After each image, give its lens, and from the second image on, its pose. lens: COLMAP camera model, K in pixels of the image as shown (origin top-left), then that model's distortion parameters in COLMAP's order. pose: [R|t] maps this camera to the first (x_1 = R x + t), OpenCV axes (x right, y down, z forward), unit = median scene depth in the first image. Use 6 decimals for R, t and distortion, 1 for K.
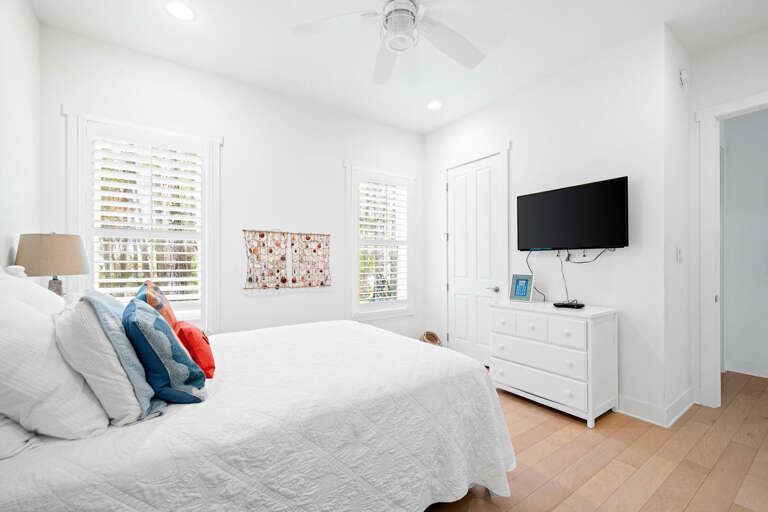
lens RADIAL K [[324.4, 0, 383.7], [0, 324.4, 261.3], [0, 0, 1]] dist [-0.002227, -0.000045]
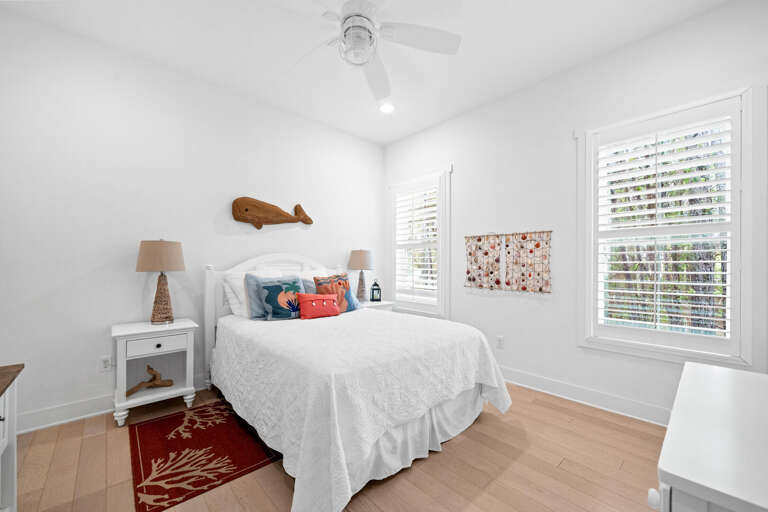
lens RADIAL K [[290.5, 0, 384.3], [0, 290.5, 256.5], [0, 0, 1]] dist [-0.000957, -0.000010]
pose [[0.157683, -0.013147, -0.987402, 0.530478], [0.010598, 0.999876, -0.011621, -0.013804], [0.987433, -0.008632, 0.157803, 0.501907]]
